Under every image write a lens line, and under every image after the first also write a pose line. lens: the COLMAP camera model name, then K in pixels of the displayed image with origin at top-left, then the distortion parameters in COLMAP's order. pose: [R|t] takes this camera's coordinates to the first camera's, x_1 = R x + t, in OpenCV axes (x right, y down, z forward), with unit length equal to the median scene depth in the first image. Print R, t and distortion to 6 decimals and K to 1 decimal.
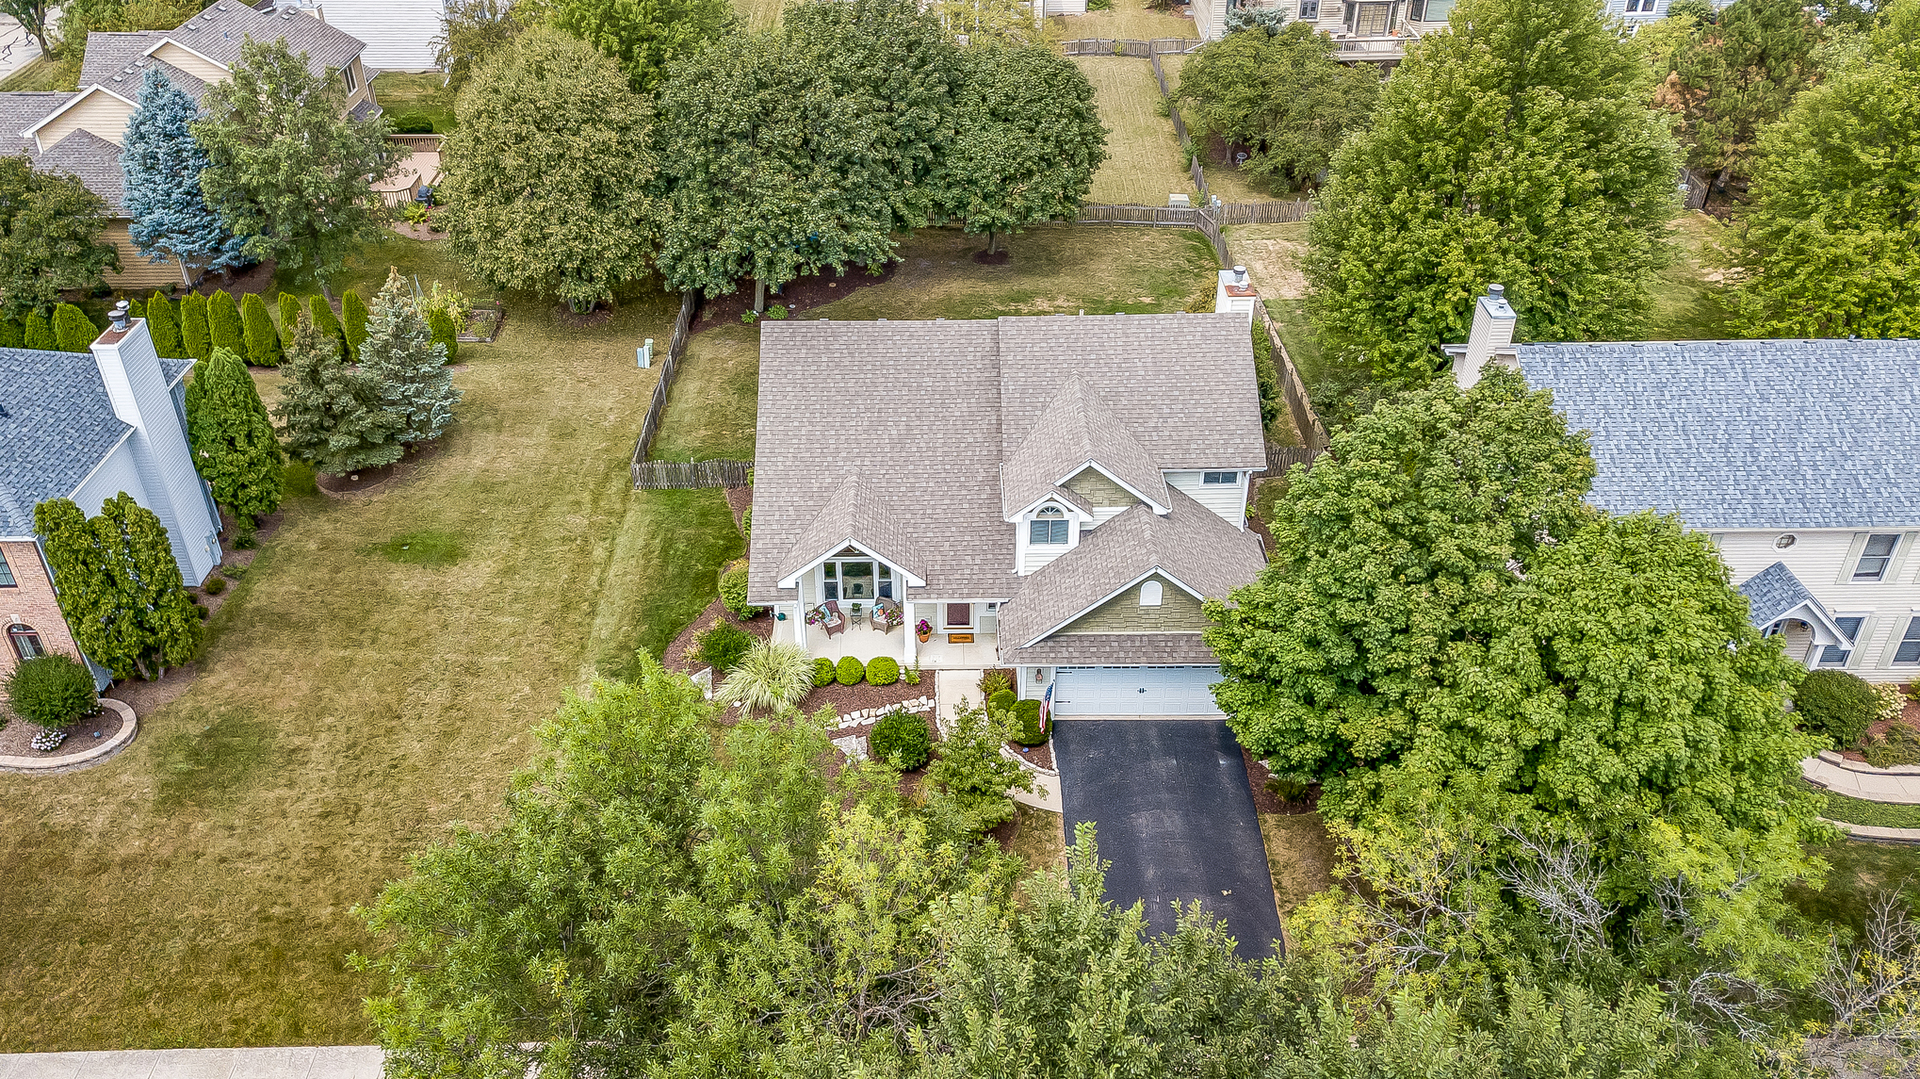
lens RADIAL K [[1487.2, 0, 960.0], [0, 1487.2, 539.5], [0, 0, 1]] dist [0.057064, -0.003629]
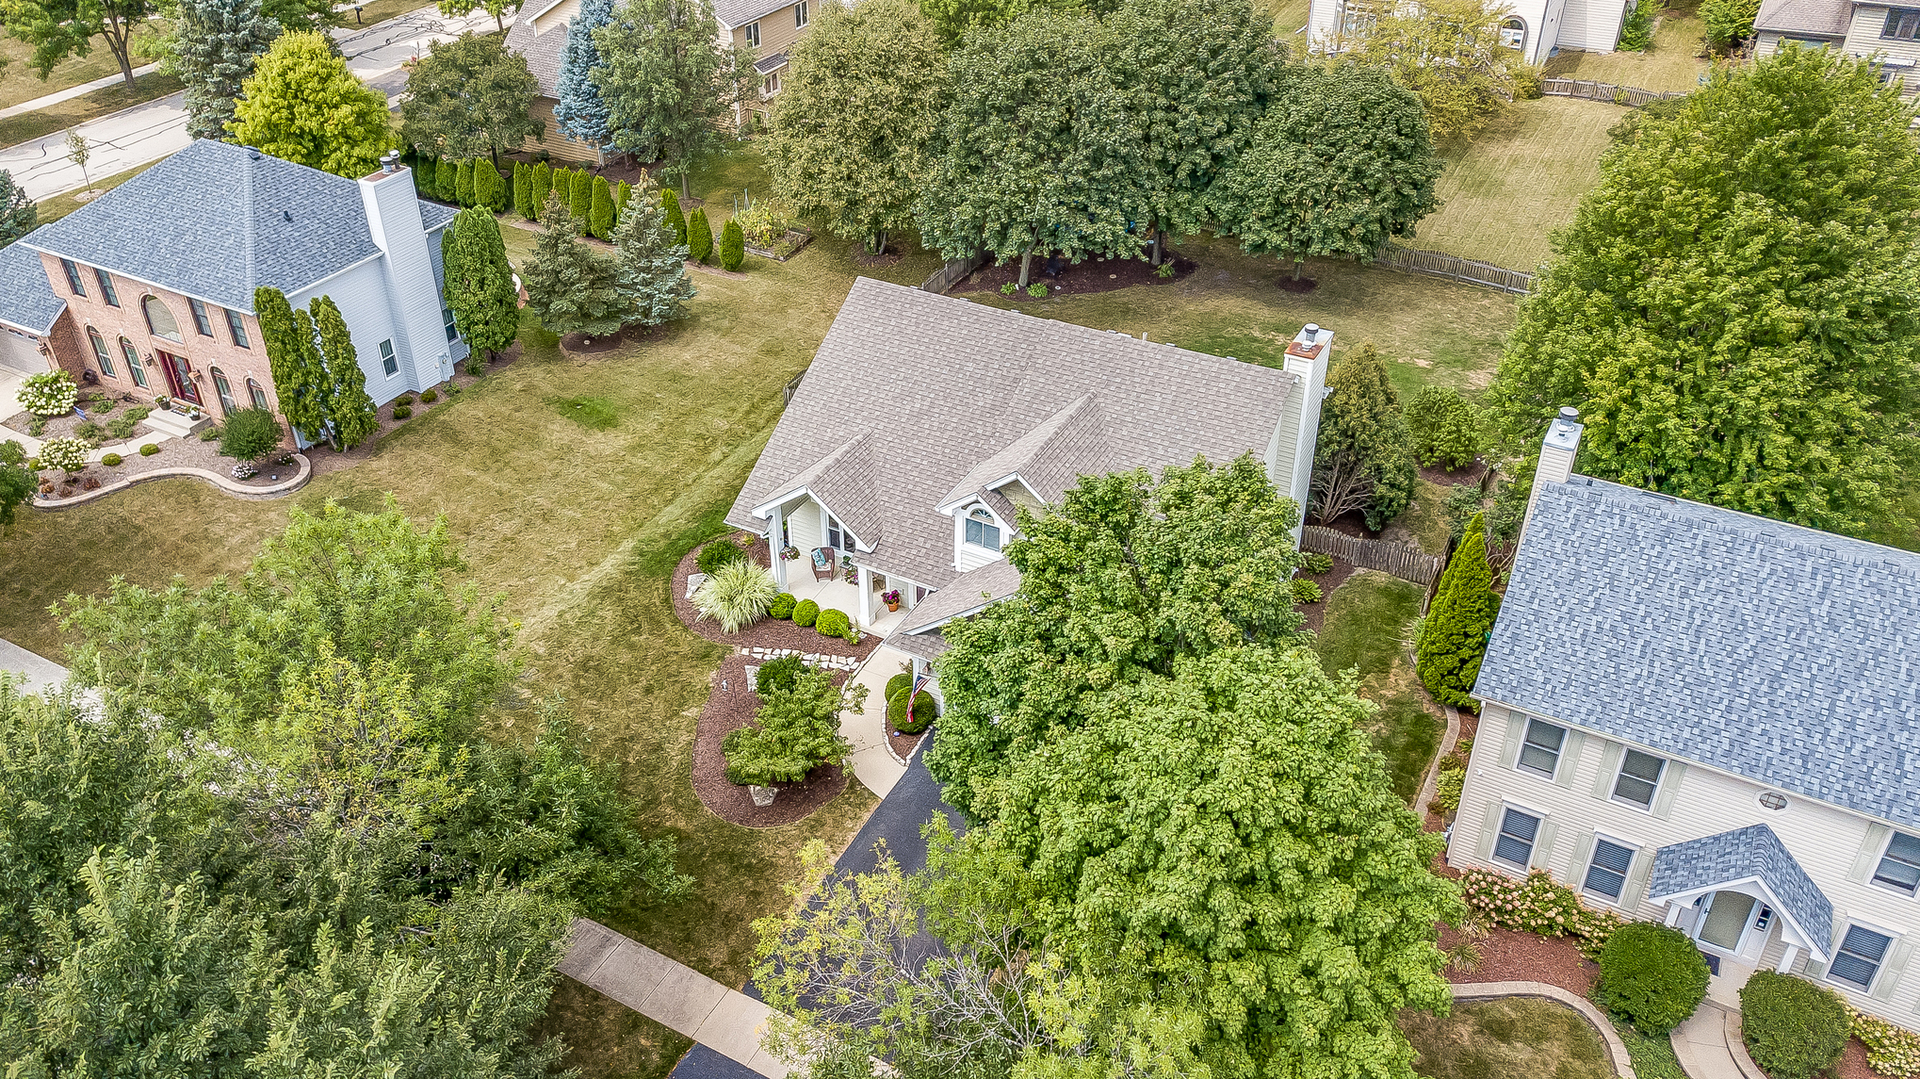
lens RADIAL K [[1487.2, 0, 960.0], [0, 1487.2, 539.5], [0, 0, 1]] dist [0.057064, -0.003629]
pose [[0.867461, 0.278615, -0.412170, 0.385668], [-0.276479, 0.958737, 0.066195, -0.053545], [0.413606, 0.056535, 0.908699, 0.080295]]
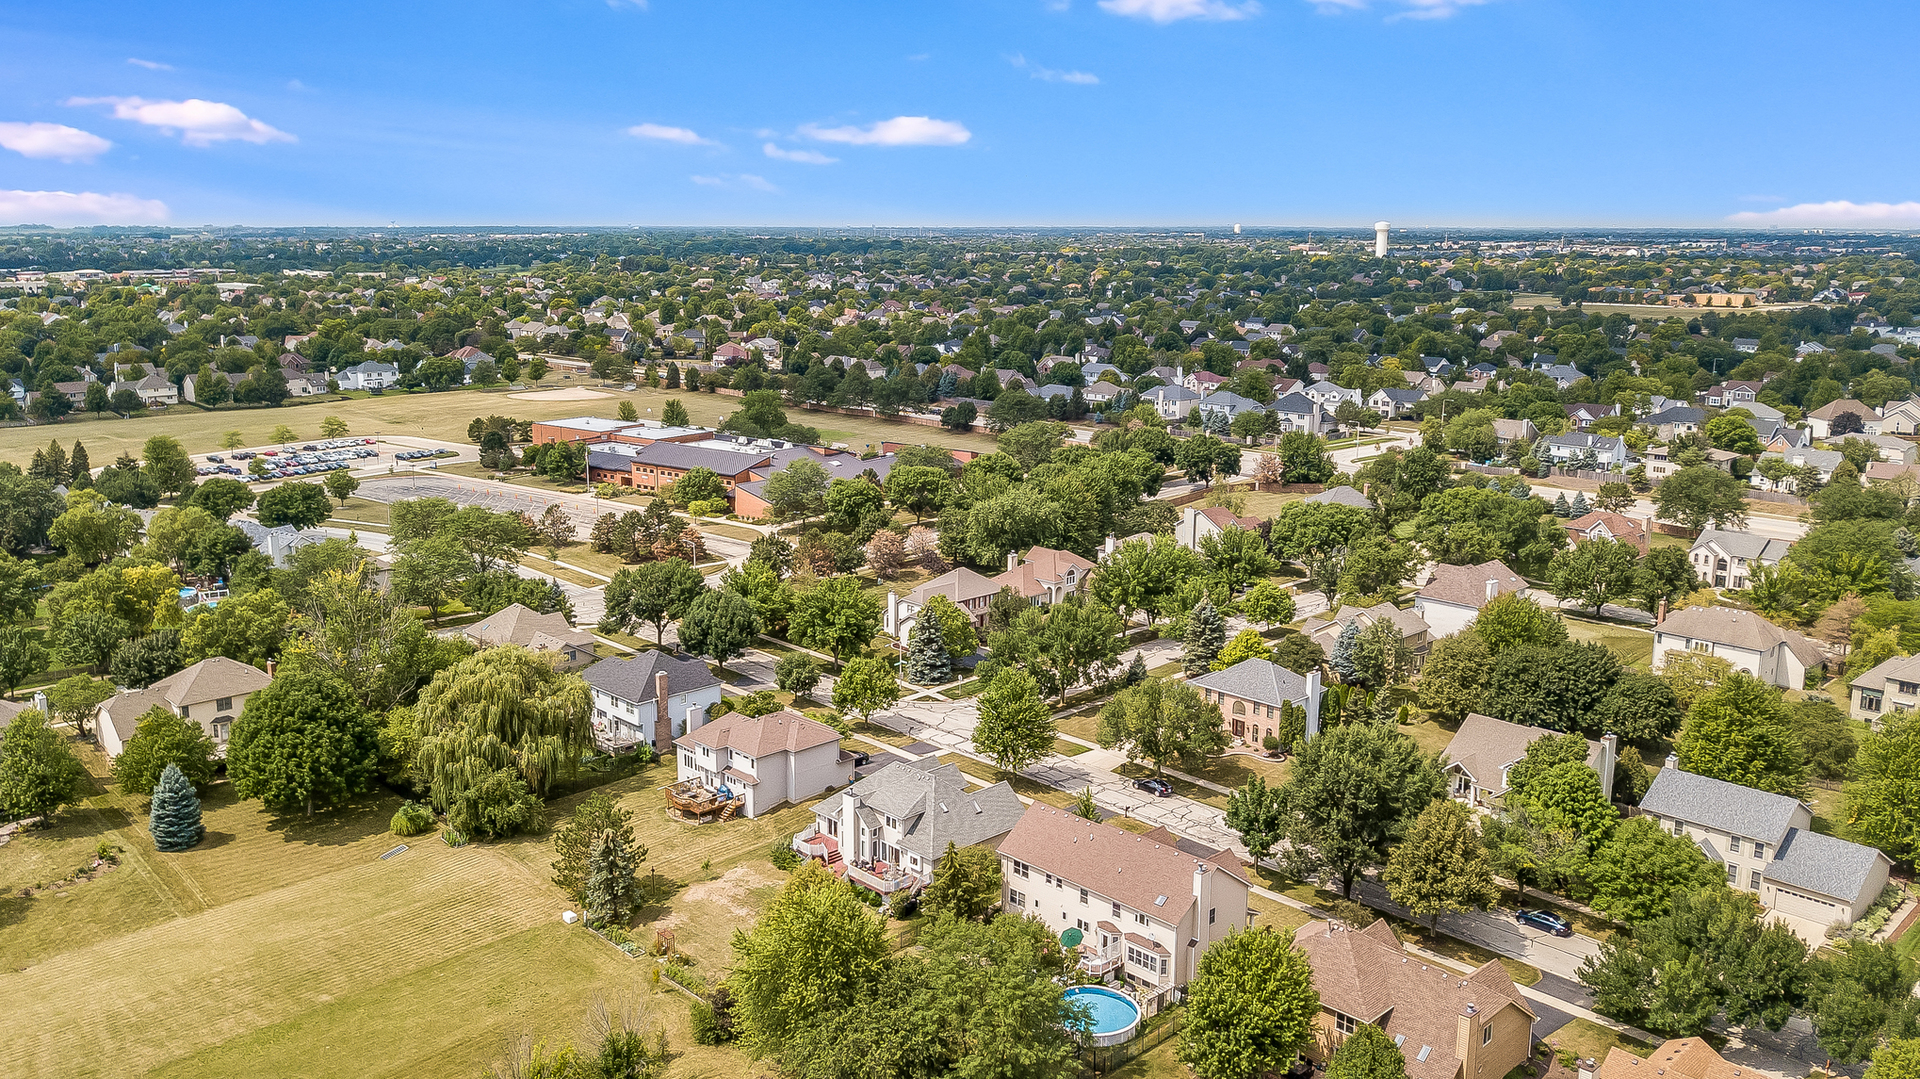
lens RADIAL K [[1487.2, 0, 960.0], [0, 1487.2, 539.5], [0, 0, 1]] dist [0.057064, -0.003629]
pose [[0.680593, 0.159578, -0.715072, 1.409087], [-0.417818, 0.886269, -0.199890, 0.651788], [0.601848, 0.434814, 0.669863, -2.118481]]
